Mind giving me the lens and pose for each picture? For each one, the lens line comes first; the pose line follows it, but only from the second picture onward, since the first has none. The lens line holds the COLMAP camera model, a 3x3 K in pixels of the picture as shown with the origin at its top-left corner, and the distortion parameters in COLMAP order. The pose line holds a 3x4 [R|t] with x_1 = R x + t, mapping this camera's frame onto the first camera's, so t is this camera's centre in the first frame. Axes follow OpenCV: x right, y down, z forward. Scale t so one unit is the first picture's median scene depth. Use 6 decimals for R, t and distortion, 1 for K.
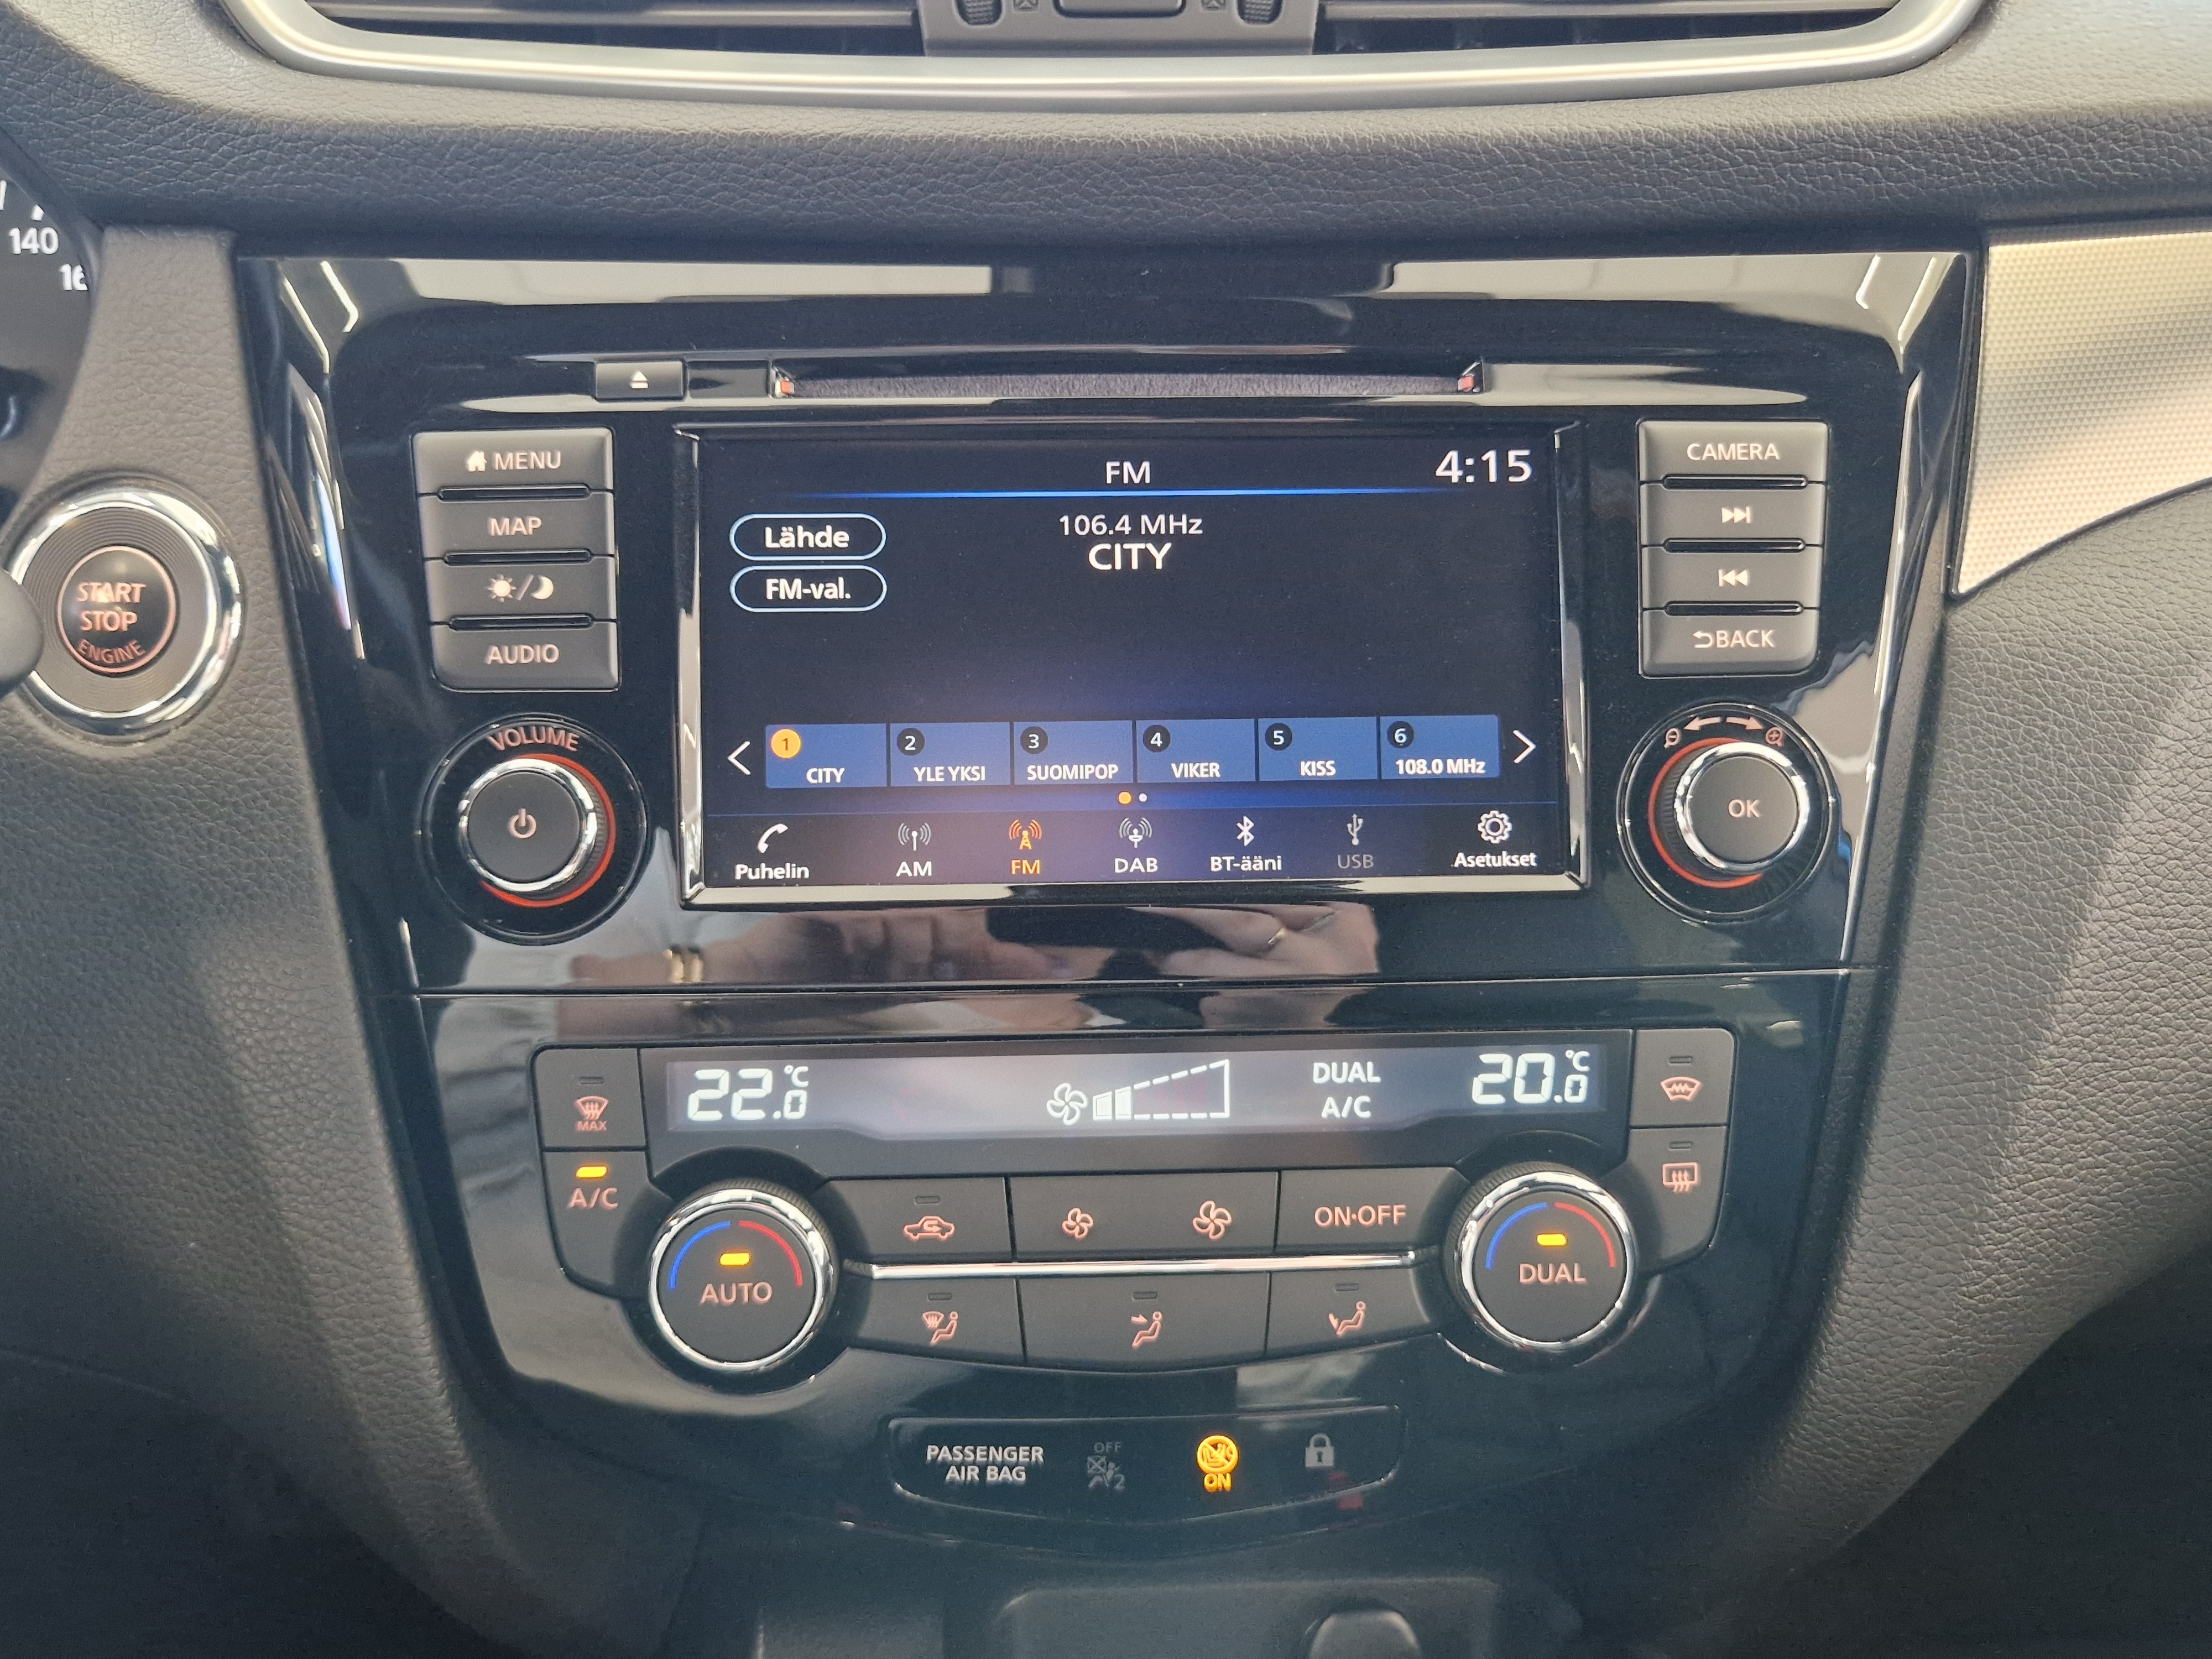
lens RADIAL K [[1865.4, 0, 1128.5], [0, 1865.4, 831.7], [0, 0, 1]] dist [0.038024, -0.012070]
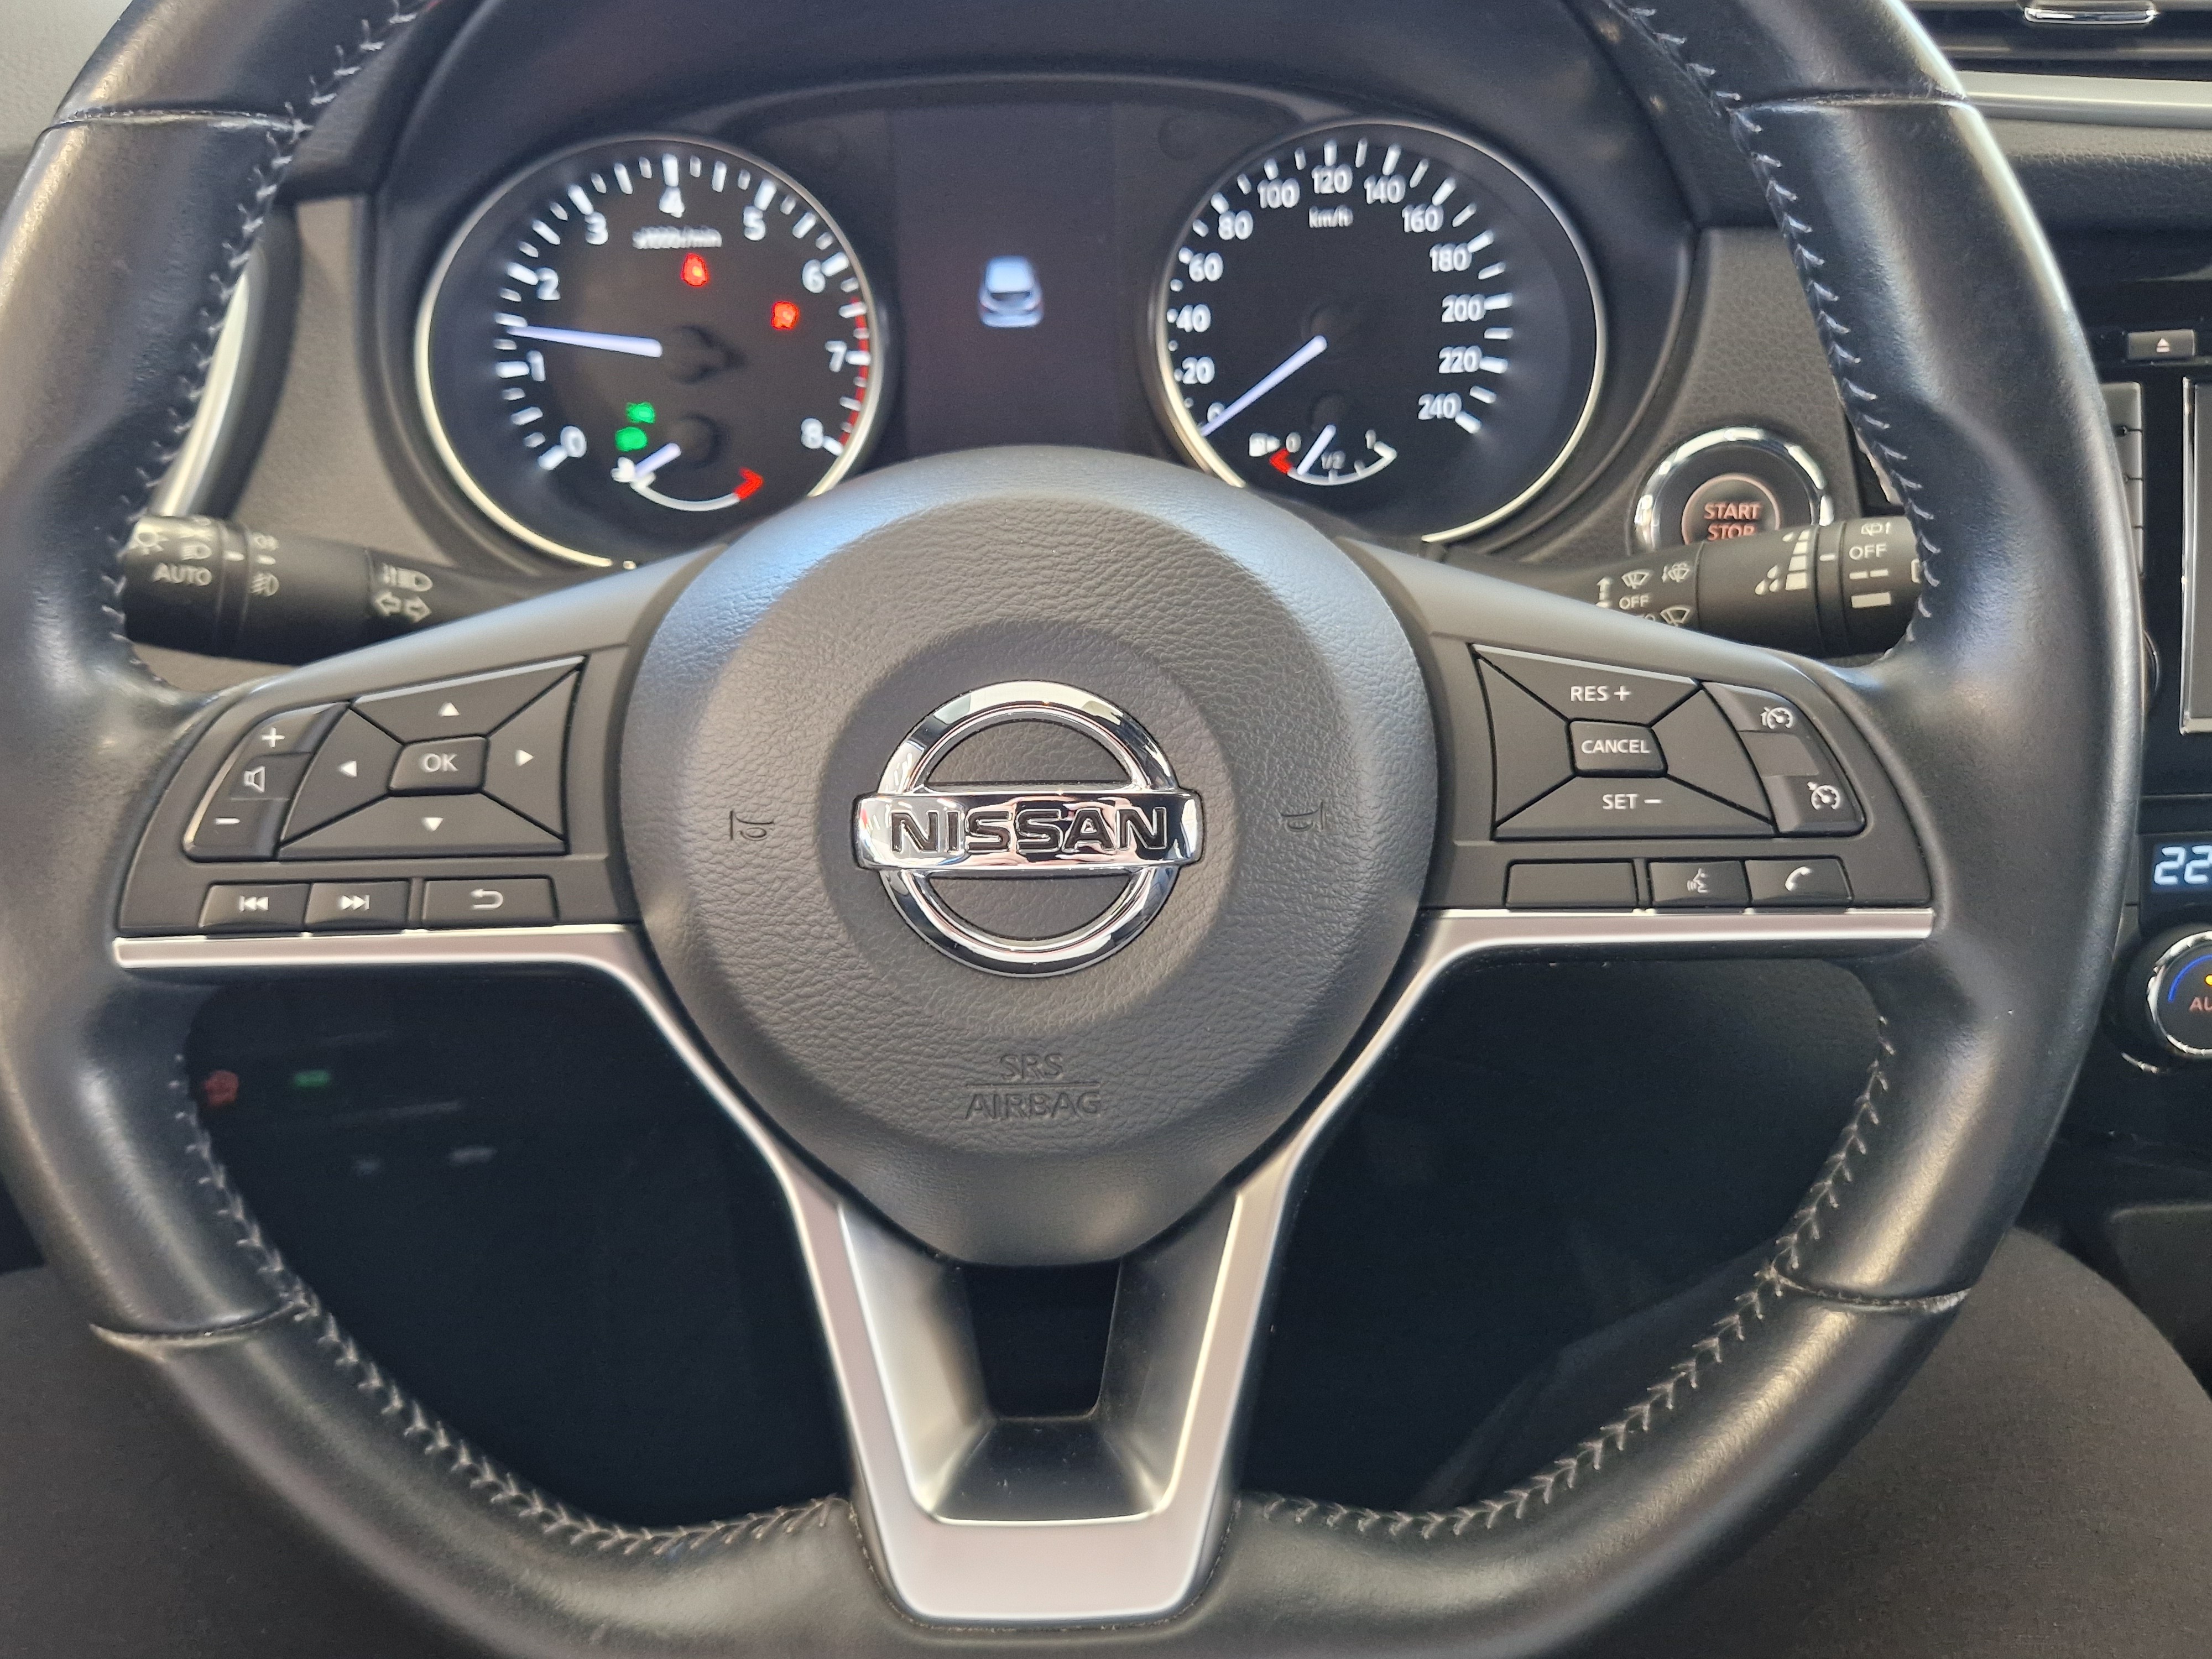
lens RADIAL K [[1891.3, 0, 1106.0], [0, 1891.3, 829.5], [0, 0, 1]] dist [0.034723, -0.050262]
pose [[0.999534, -0.025971, 0.016035, -1.030474], [0.023183, 0.987704, 0.154605, -0.122937], [-0.019853, -0.154161, 0.987846, -0.380681]]
